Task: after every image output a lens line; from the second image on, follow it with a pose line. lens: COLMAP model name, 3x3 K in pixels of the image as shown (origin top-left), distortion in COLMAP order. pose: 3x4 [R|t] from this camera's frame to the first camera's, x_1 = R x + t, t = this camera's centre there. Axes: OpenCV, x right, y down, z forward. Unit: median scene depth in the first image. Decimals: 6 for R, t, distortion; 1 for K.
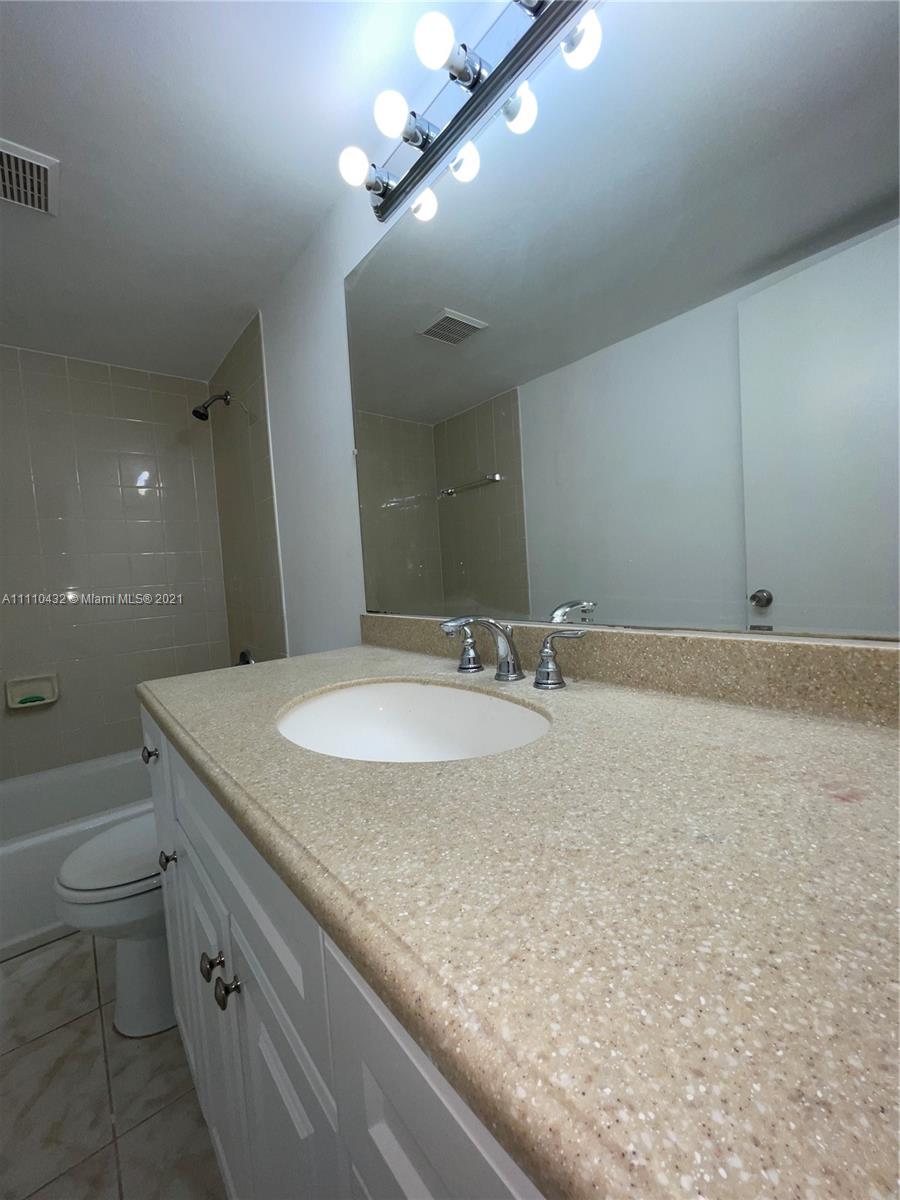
lens RADIAL K [[485.2, 0, 450.1], [0, 485.2, 599.8], [0, 0, 1]] dist [-0.001132, 0.000872]
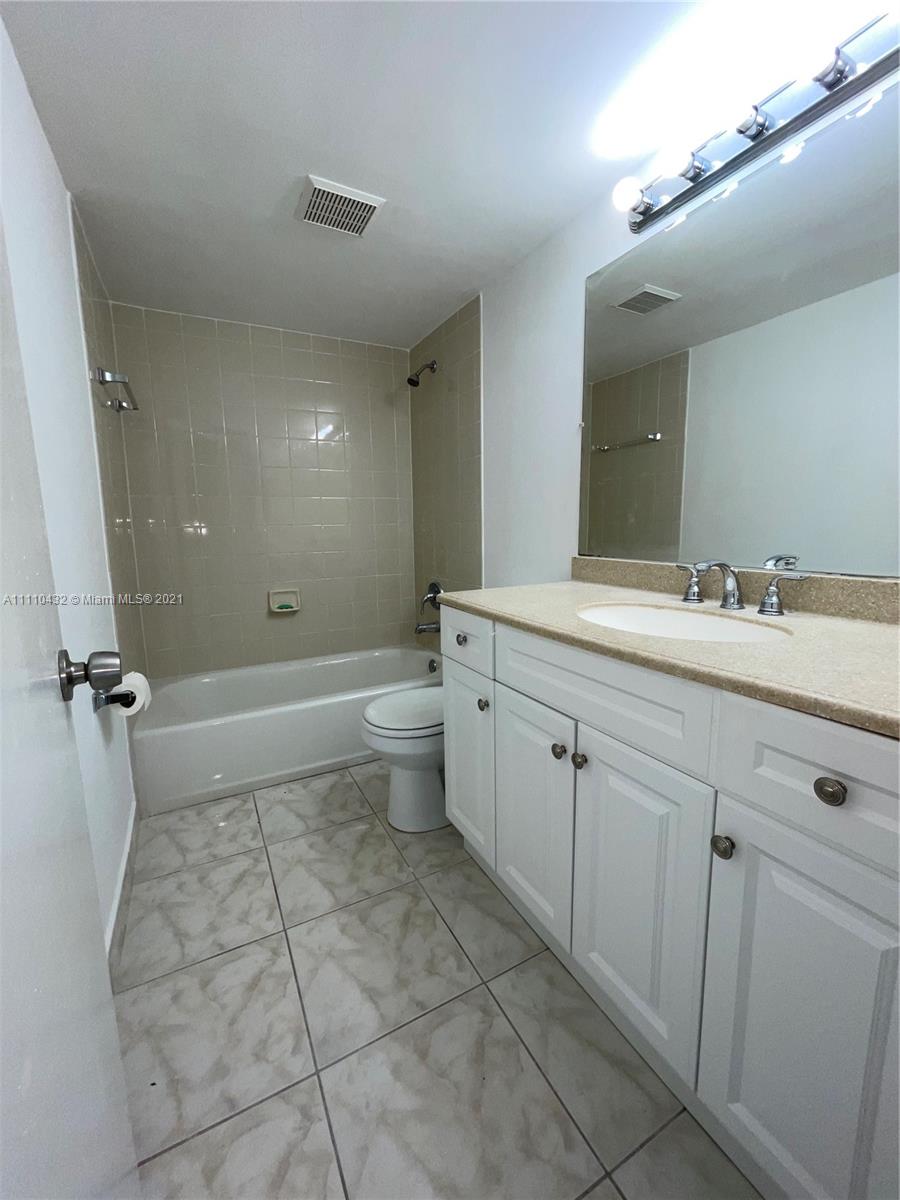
lens RADIAL K [[485.2, 0, 450.9], [0, 485.2, 598.0], [0, 0, 1]] dist [-0.001132, 0.000872]
pose [[0.980366, 0.076472, -0.181755, -0.316097], [-0.058059, 0.992823, 0.104556, 0.028757], [0.188447, -0.091951, 0.977769, -0.376901]]
